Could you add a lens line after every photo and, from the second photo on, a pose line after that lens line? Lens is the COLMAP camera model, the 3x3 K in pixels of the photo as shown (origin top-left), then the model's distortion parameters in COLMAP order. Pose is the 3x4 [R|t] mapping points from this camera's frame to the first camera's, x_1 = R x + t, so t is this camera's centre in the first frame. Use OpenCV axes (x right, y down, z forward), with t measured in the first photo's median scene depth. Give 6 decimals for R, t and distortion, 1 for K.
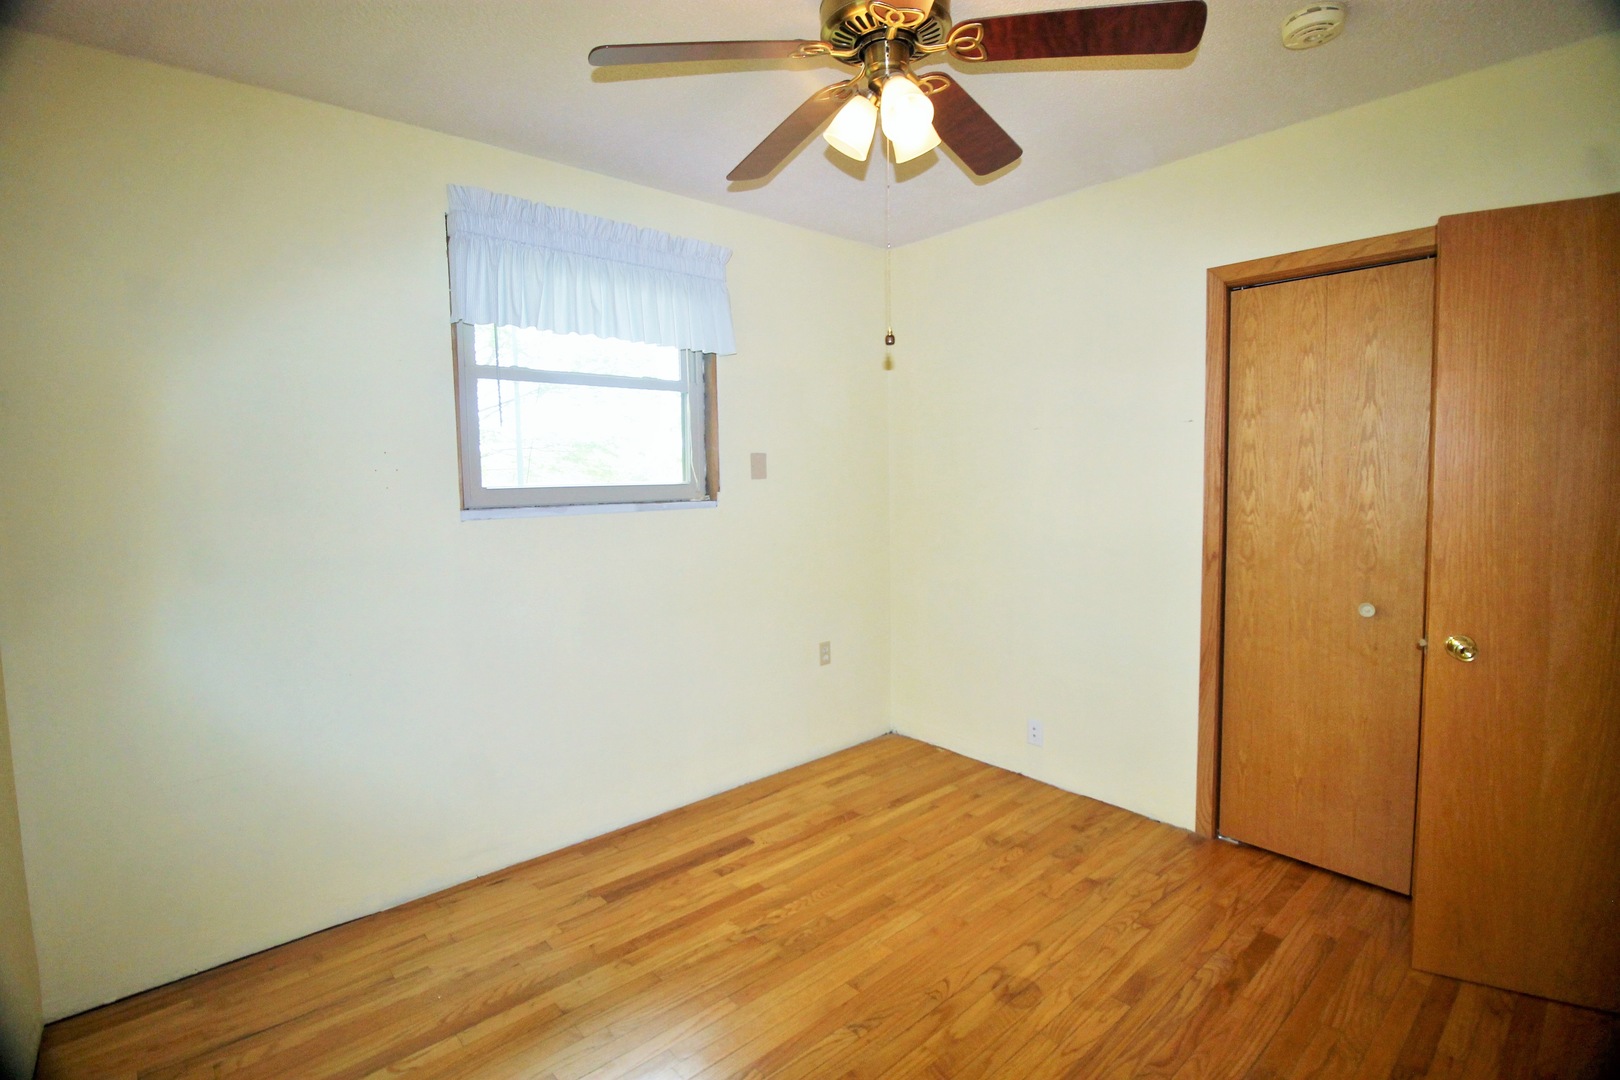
lens RADIAL K [[765.8, 0, 820.7], [0, 765.8, 537.2], [0, 0, 1]] dist [-0.005423, -0.002699]
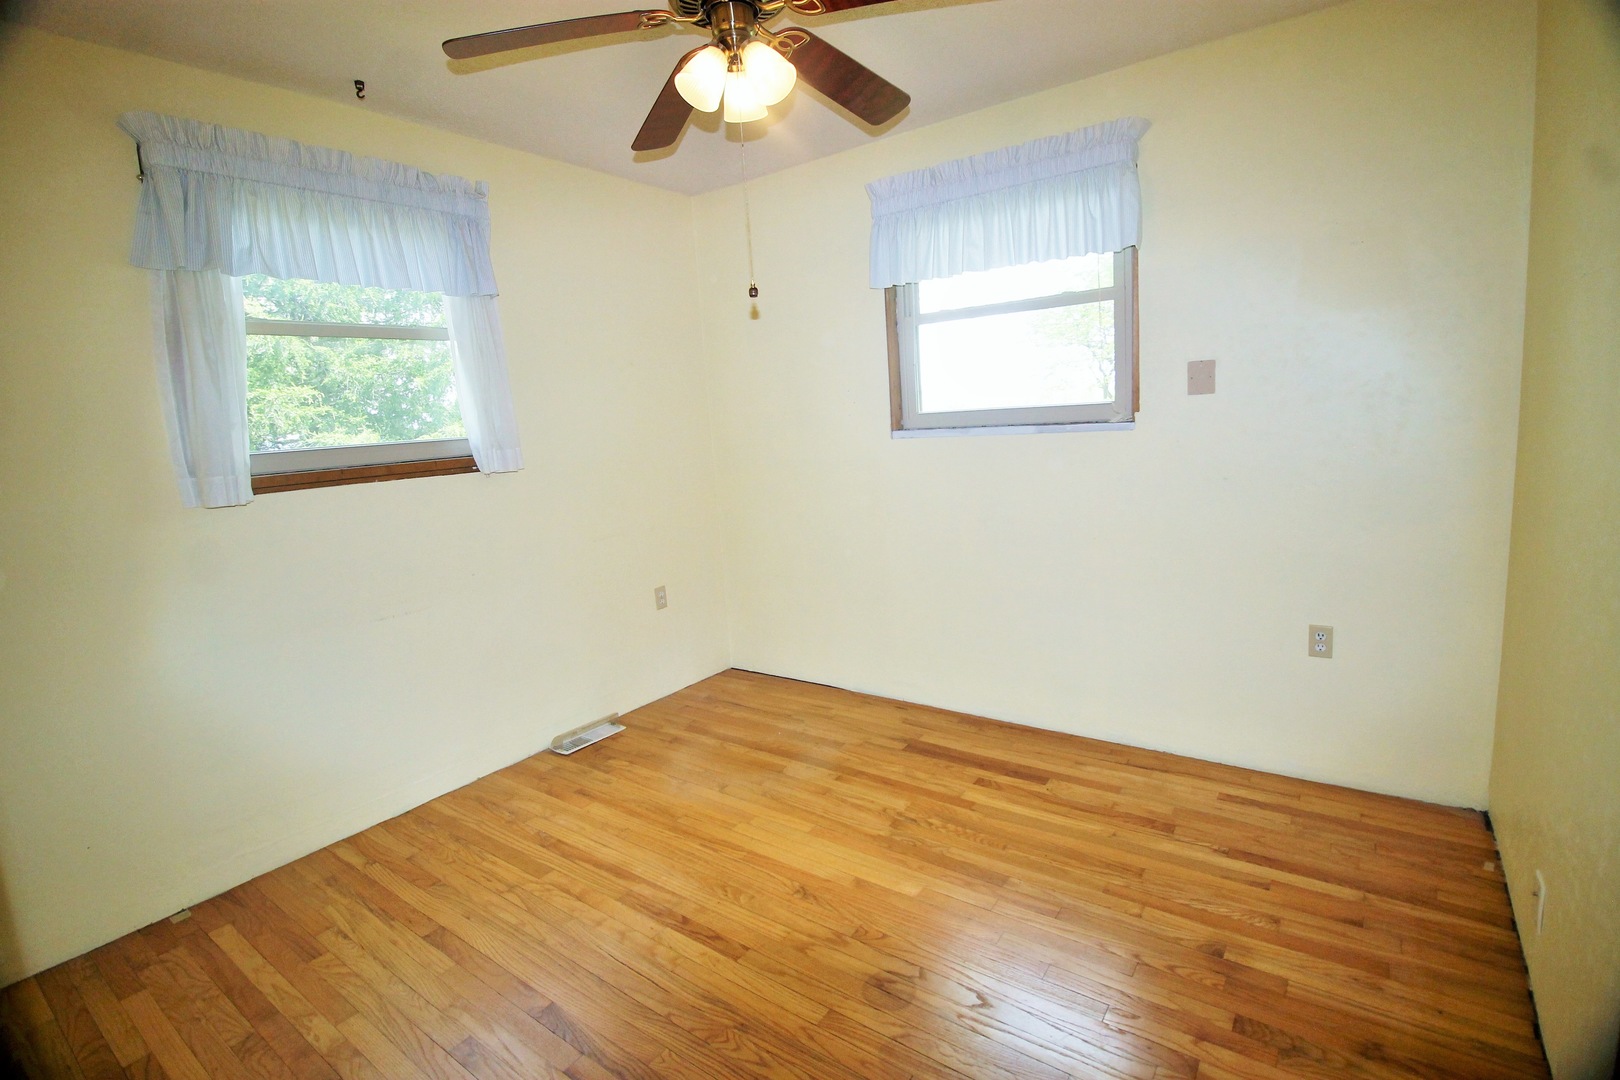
lens RADIAL K [[765.8, 0, 818.9], [0, 765.8, 530.7], [0, 0, 1]] dist [-0.005423, -0.002699]
pose [[0.207313, 0.152754, -0.966275, 0.748843], [-0.024418, 0.988234, 0.150986, -0.055656], [0.977970, -0.007706, 0.208604, 0.534118]]
